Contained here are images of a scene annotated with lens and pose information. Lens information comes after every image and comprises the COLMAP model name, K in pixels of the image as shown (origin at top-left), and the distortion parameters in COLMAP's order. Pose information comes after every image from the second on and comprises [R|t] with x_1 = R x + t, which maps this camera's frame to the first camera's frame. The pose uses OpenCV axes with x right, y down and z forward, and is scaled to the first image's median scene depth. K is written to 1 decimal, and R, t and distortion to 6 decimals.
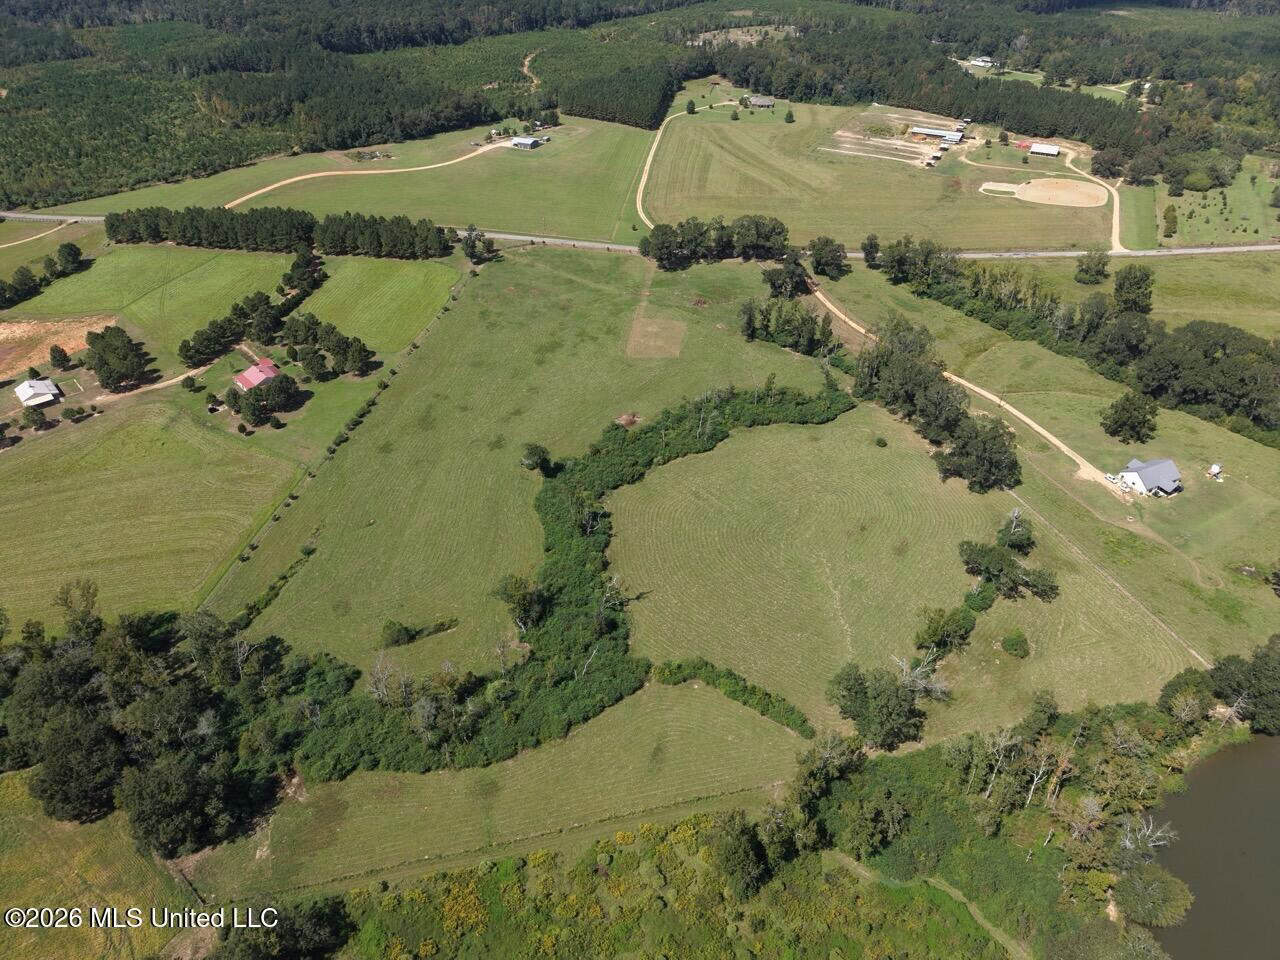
lens RADIAL K [[858.6, 0, 638.5], [0, 858.6, 479.1], [0, 0, 1]] dist [0.021548, -0.017867]
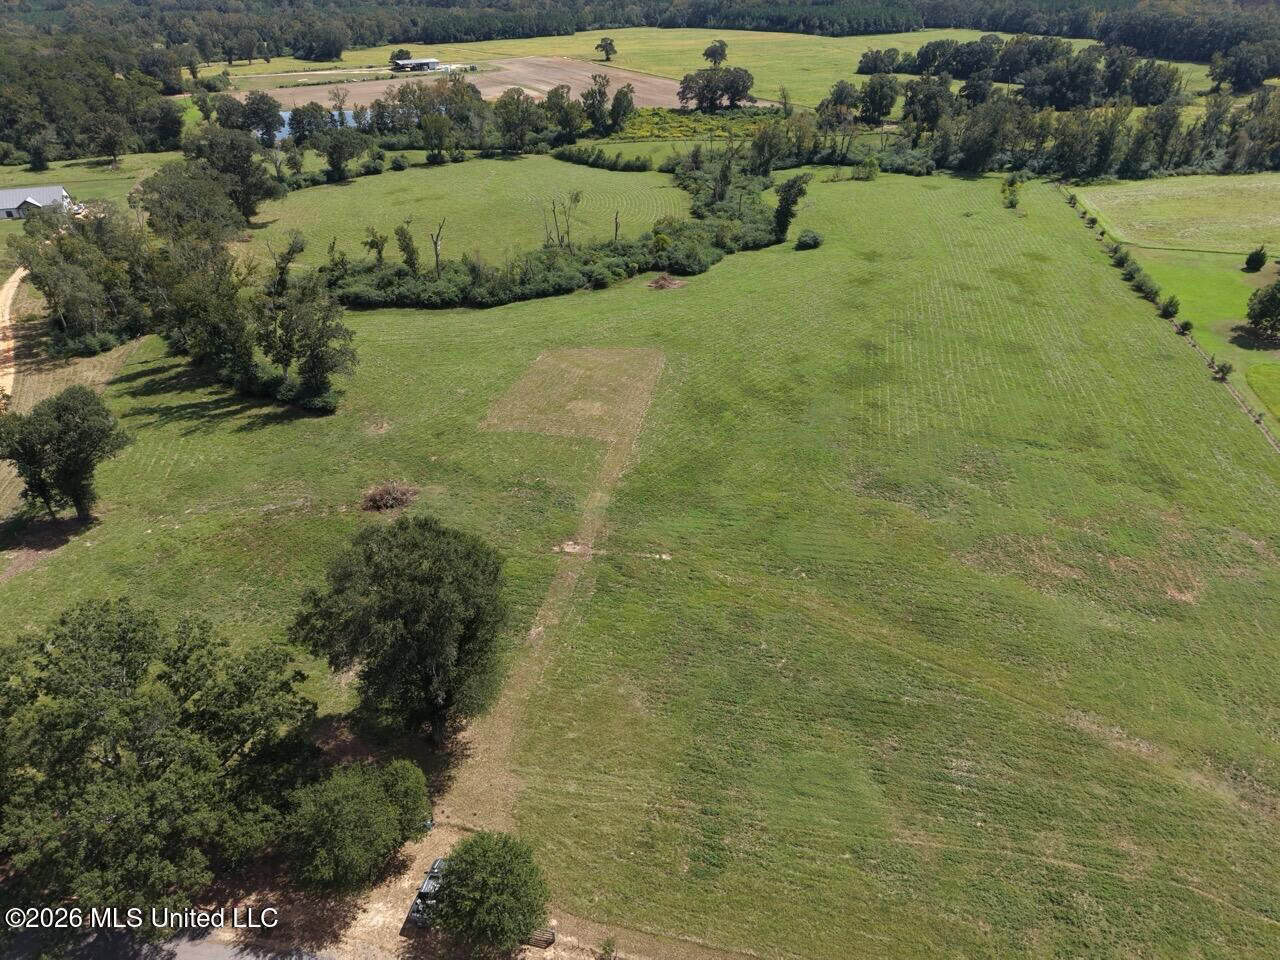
lens RADIAL K [[859.9, 0, 638.2], [0, 859.9, 480.0], [0, 0, 1]] dist [0.012874, -0.008076]
pose [[-0.998273, -0.024098, 0.053567, -0.024196], [0.040160, 0.385483, 0.921841, -0.510277], [-0.042864, 0.922400, -0.383849, 1.229286]]
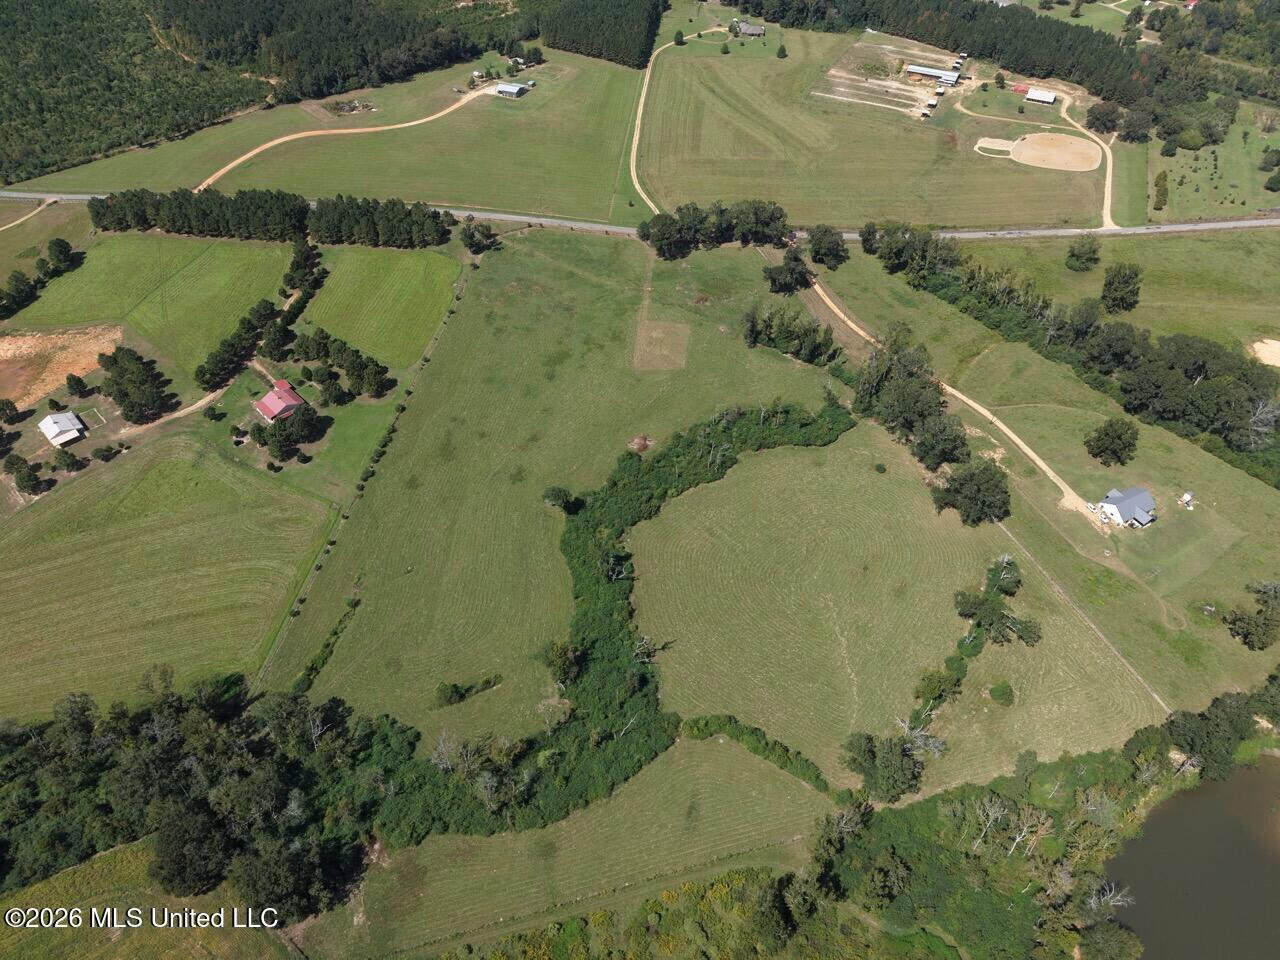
lens RADIAL K [[855.9, 0, 638.0], [0, 855.9, 483.9], [0, 0, 1]] dist [0.023076, -0.021089]
pose [[0.999352, -0.019675, 0.030128, -0.043118], [0.014838, 0.988098, 0.153110, -0.164486], [-0.032782, -0.152564, 0.987750, -0.034921]]
